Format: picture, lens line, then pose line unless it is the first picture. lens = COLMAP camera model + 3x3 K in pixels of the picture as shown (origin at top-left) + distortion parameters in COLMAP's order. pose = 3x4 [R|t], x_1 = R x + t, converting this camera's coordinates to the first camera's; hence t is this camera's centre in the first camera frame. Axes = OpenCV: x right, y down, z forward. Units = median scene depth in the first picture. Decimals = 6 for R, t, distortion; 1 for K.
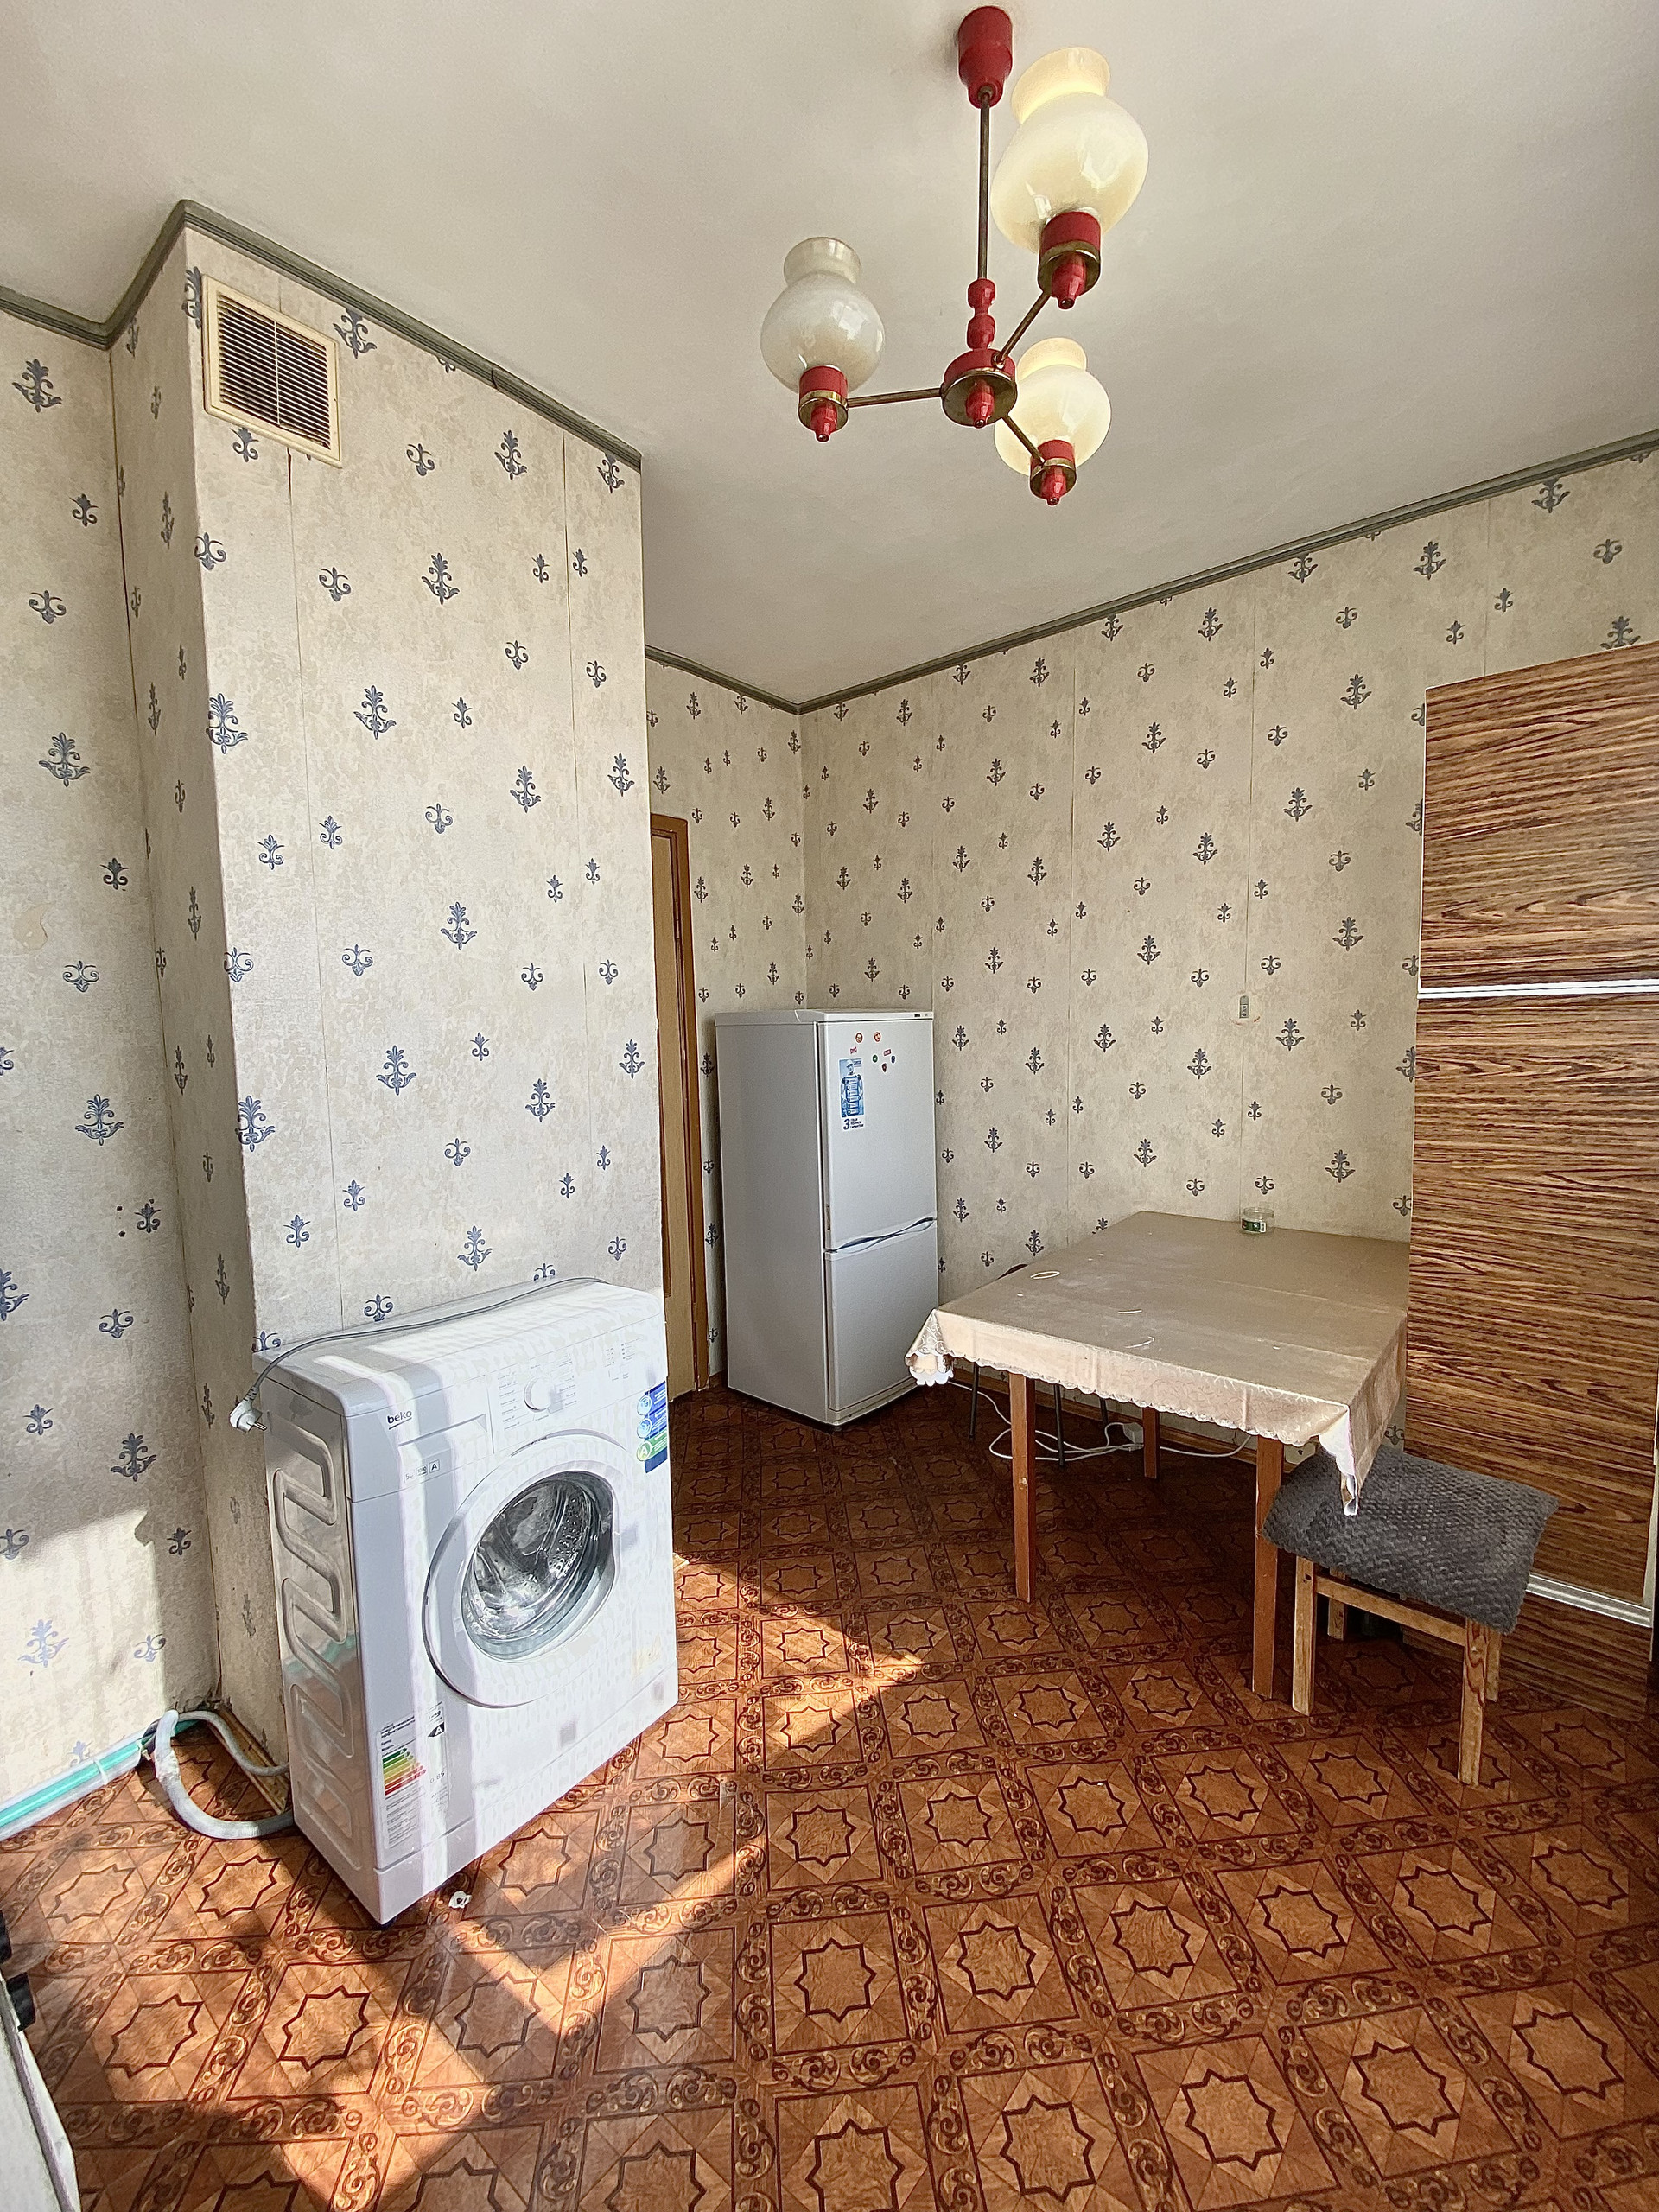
lens RADIAL K [[887.5, 0, 826.9], [0, 887.5, 1097.0], [0, 0, 1]] dist [0.010858, -0.017207]
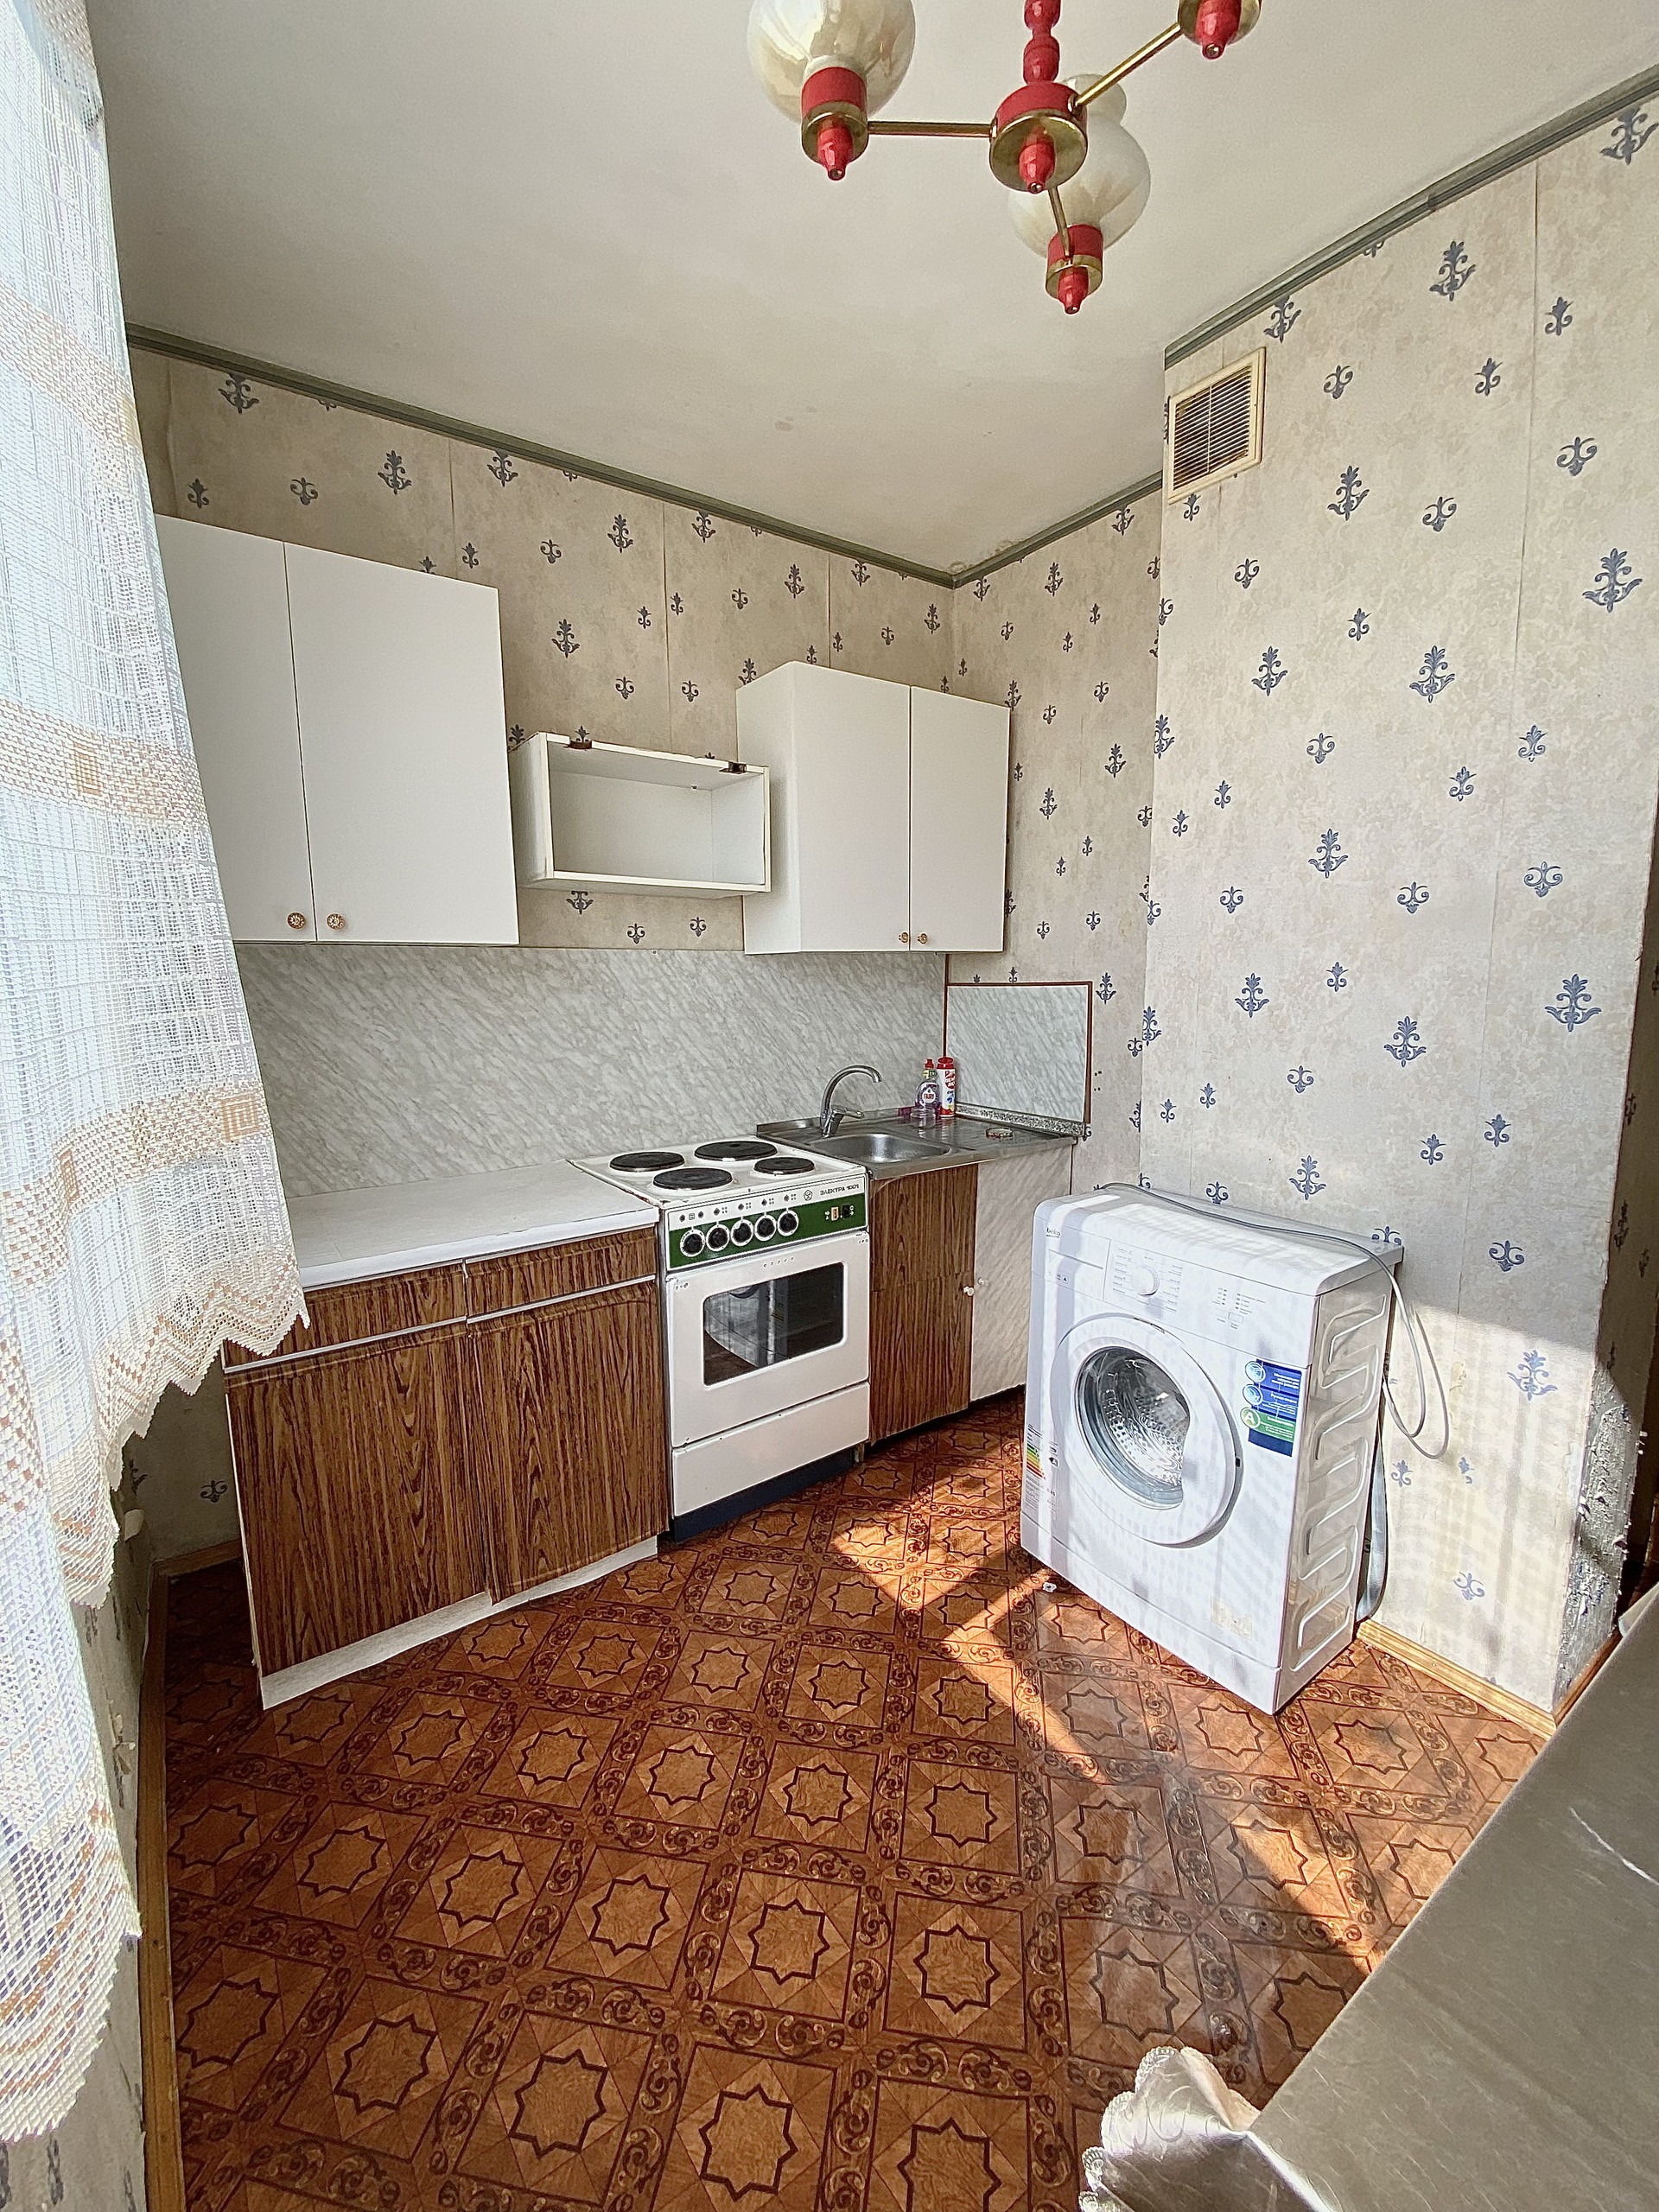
lens RADIAL K [[887.5, 0, 826.9], [0, 887.5, 1097.0], [0, 0, 1]] dist [0.010858, -0.017207]
pose [[-0.249074, 0.157887, -0.955528, 0.793549], [-0.065915, 0.981571, 0.179372, -0.074425], [0.966239, 0.107661, -0.234077, 0.800794]]
